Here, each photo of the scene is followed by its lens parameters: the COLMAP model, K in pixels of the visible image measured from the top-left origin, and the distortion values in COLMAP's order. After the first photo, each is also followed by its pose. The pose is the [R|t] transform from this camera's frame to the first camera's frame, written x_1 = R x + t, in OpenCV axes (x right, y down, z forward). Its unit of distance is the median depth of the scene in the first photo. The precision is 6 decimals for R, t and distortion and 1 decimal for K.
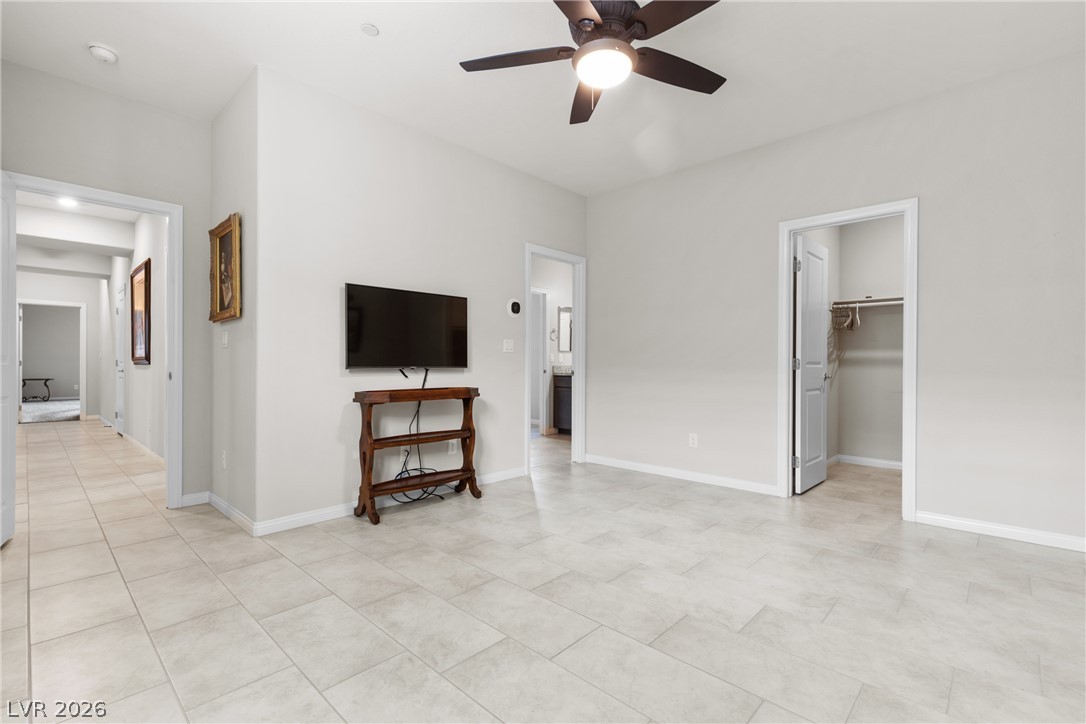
lens RADIAL K [[491.1, 0, 544.1], [0, 491.1, 361.9], [0, 0, 1]] dist [0.009626, -0.001778]
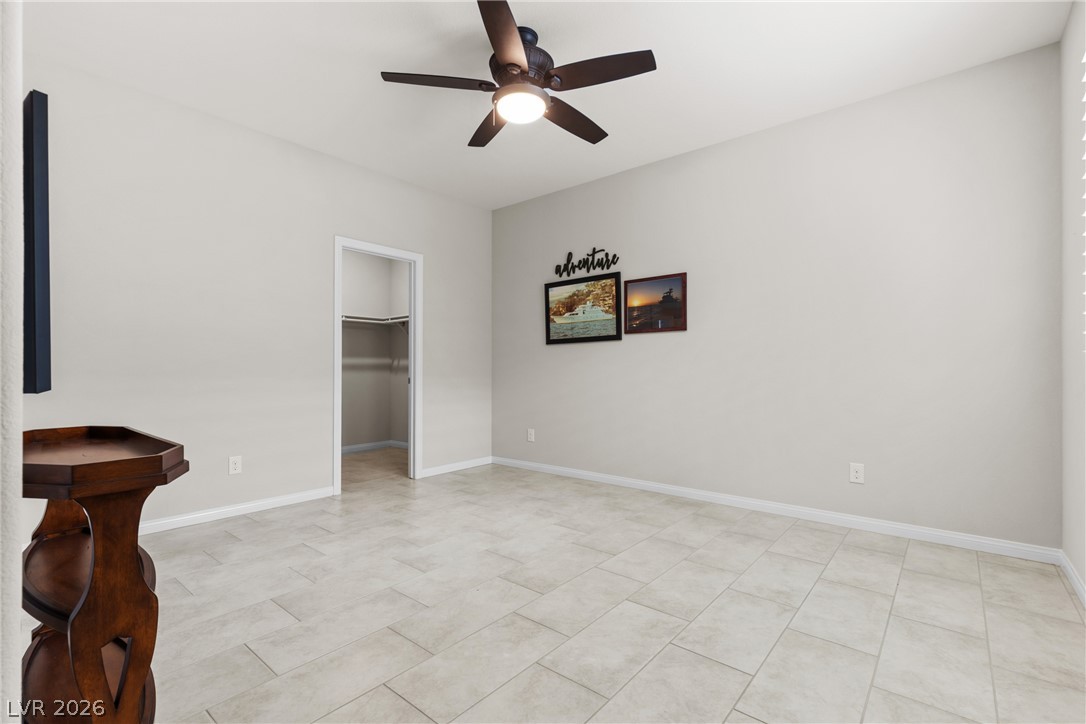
lens RADIAL K [[491.1, 0, 548.9], [0, 491.1, 365.8], [0, 0, 1]] dist [0.009626, -0.001778]
pose [[-0.067794, 0.001930, 0.997697, -0.795486], [-0.002843, 0.999994, -0.002128, -0.003800], [-0.997695, -0.002981, -0.067788, 0.806196]]
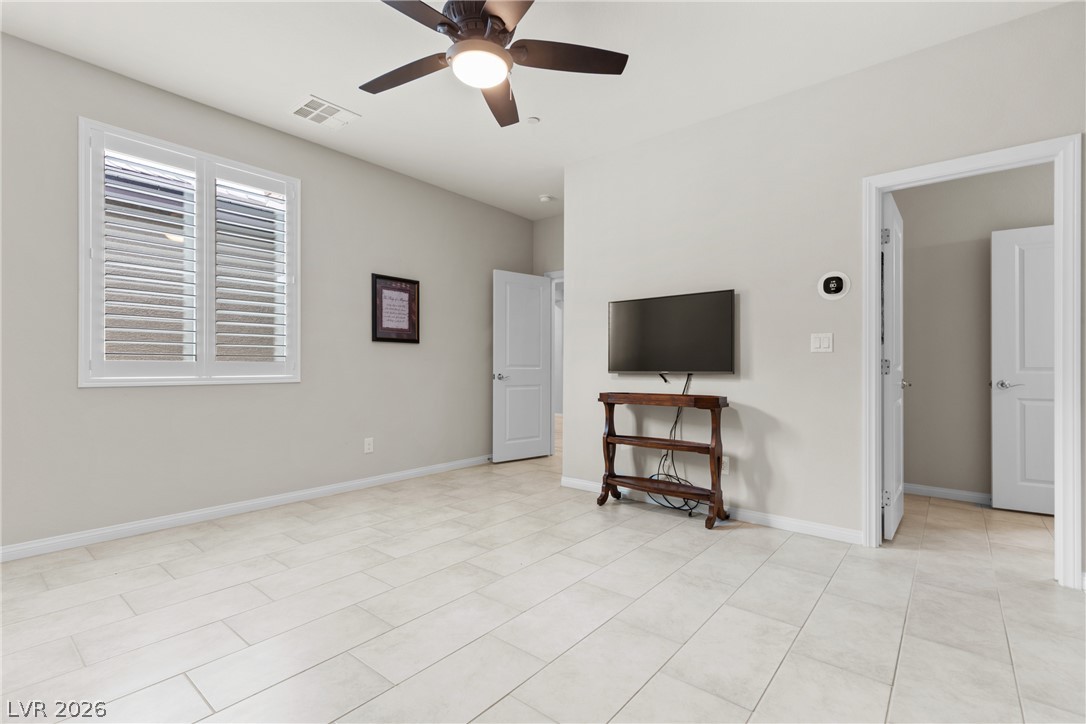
lens RADIAL K [[491.1, 0, 546.3], [0, 491.1, 368.7], [0, 0, 1]] dist [0.009626, -0.001778]
pose [[0.071227, -0.001029, -0.997460, 0.879644], [0.001189, 0.999999, -0.000946, 0.005317], [0.997459, -0.001119, 0.071228, 0.847584]]
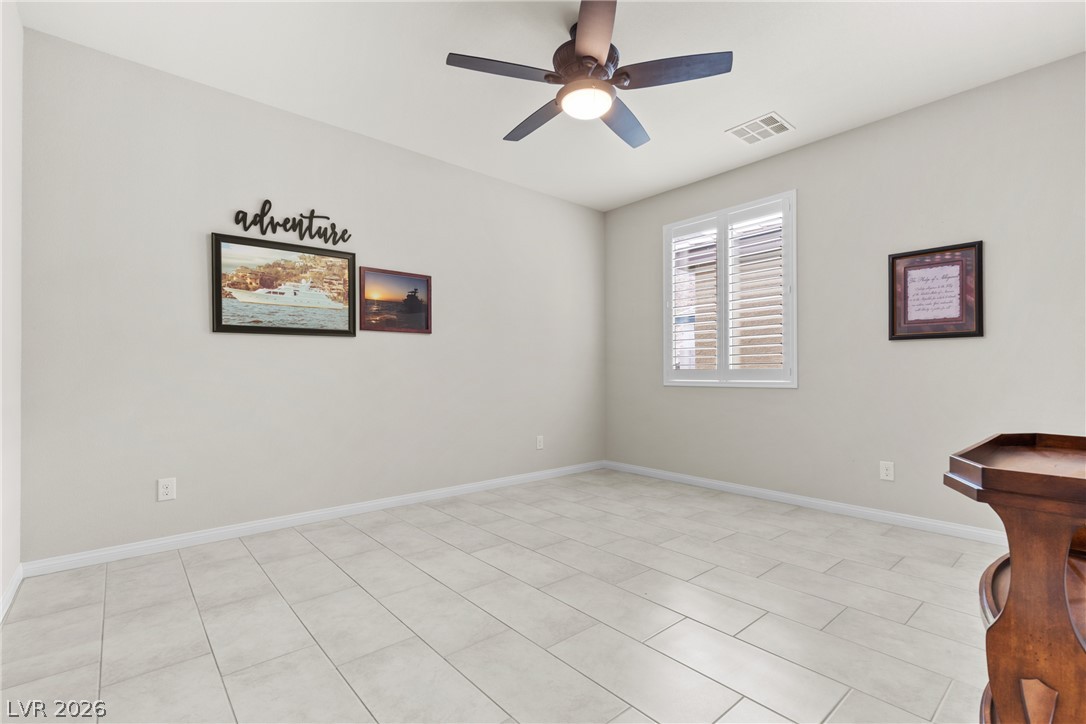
lens RADIAL K [[491.1, 0, 548.3], [0, 491.1, 369.1], [0, 0, 1]] dist [0.009626, -0.001778]
pose [[-0.996084, -0.003400, 0.088351, 0.086295], [-0.004327, 0.999938, -0.010304, 0.005060], [-0.088311, -0.010646, -0.996036, 1.662884]]
